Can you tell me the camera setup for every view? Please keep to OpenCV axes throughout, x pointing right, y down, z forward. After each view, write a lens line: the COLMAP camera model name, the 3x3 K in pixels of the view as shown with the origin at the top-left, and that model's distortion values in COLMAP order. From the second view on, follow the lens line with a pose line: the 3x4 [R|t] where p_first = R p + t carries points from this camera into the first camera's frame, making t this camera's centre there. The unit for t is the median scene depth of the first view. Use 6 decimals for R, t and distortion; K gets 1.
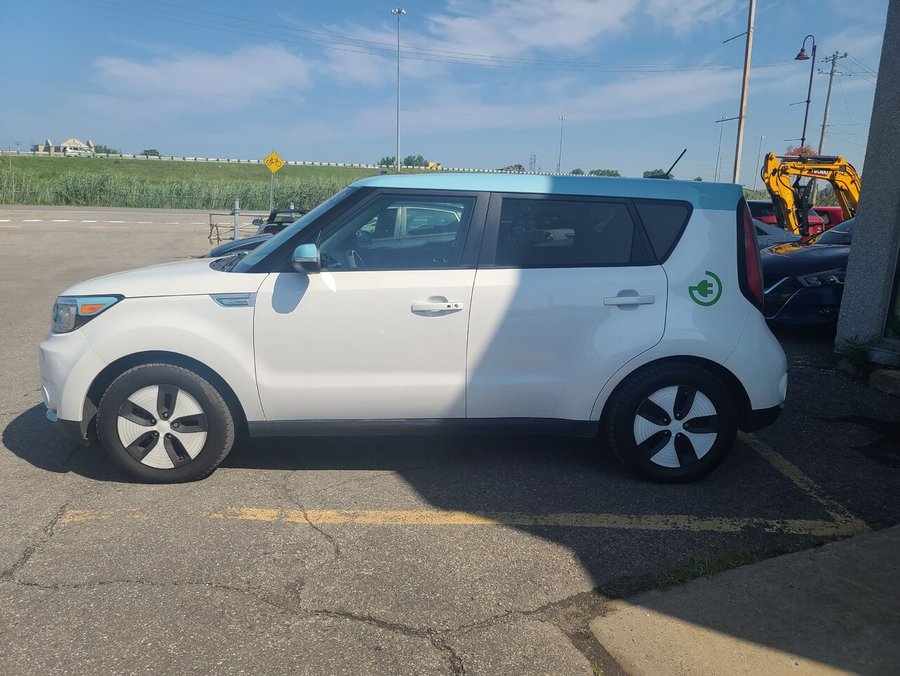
lens RADIAL K [[667.6, 0, 459.4], [0, 667.6, 343.7], [0, 0, 1]] dist [0.043203, -0.000394]
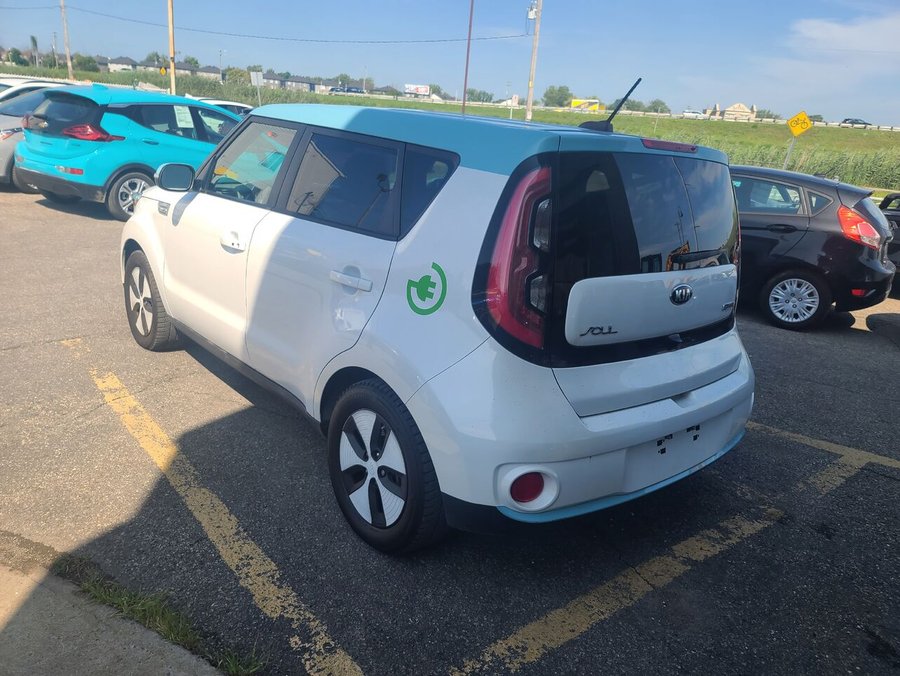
lens RADIAL K [[661.9, 0, 463.8], [0, 661.9, 352.2], [0, 0, 1]] dist [0.109097, -0.112733]
pose [[0.636993, 0.282764, -0.717136, 0.261702], [-0.241272, 0.956686, 0.162908, -0.040938], [0.732139, 0.069254, 0.677626, 0.174676]]
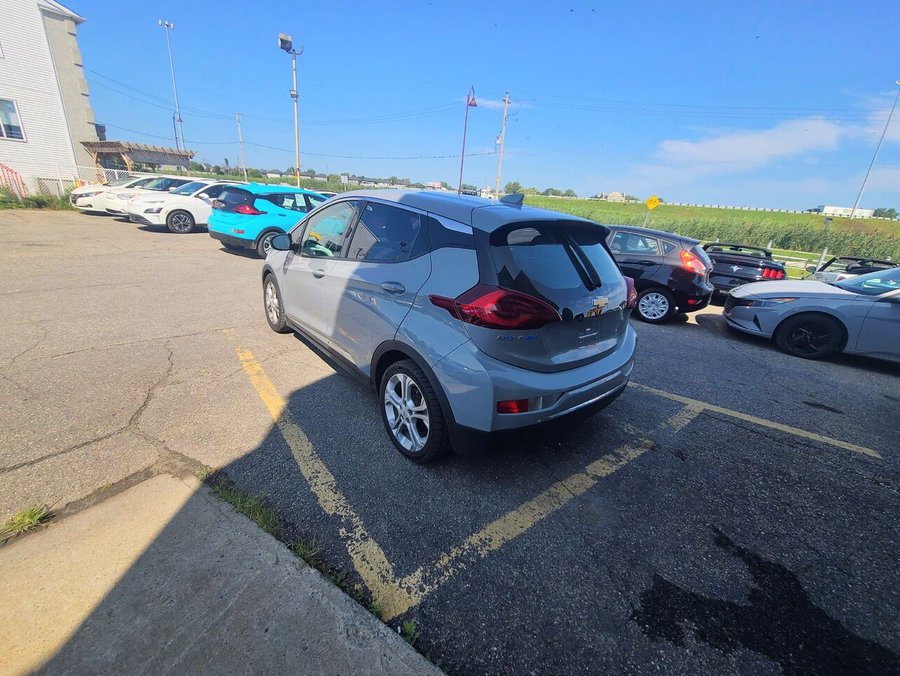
lens RADIAL K [[370.9, 0, 443.5], [0, 370.9, 340.6], [0, 0, 1]] dist [0.000990, 0.000405]
pose [[0.605091, 0.305628, -0.735158, 0.239958], [-0.240459, 0.950416, 0.197202, -0.042959], [0.758976, 0.057450, 0.648579, 0.196641]]
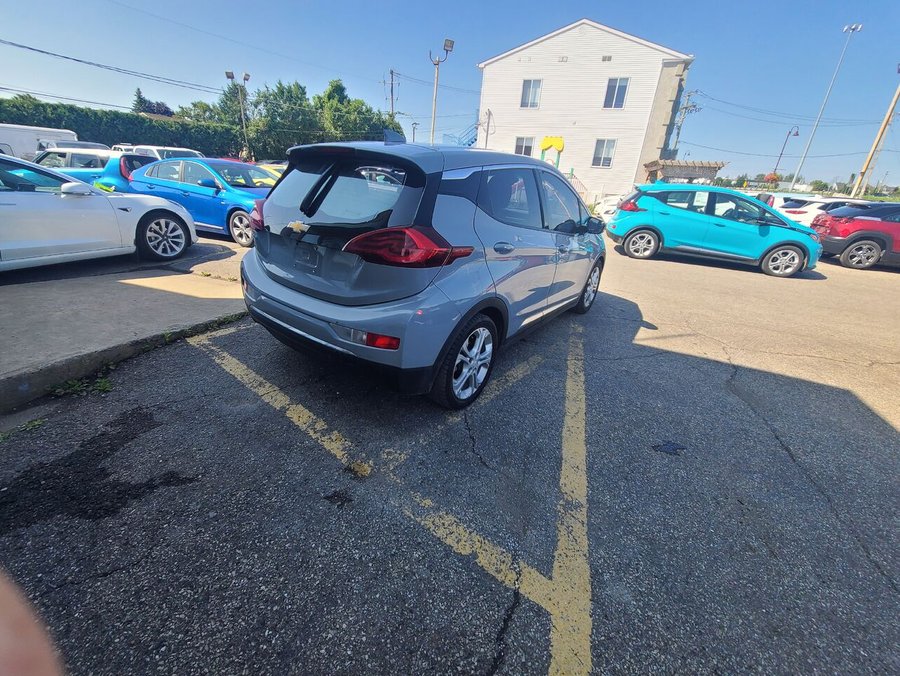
lens RADIAL K [[370.9, 0, 443.5], [0, 370.9, 340.6], [0, 0, 1]] dist [0.000990, 0.000405]
pose [[-0.619205, 0.261255, -0.740494, 0.249440], [-0.245241, 0.831513, 0.498440, -0.103436], [0.745950, 0.490236, -0.450807, 0.531303]]
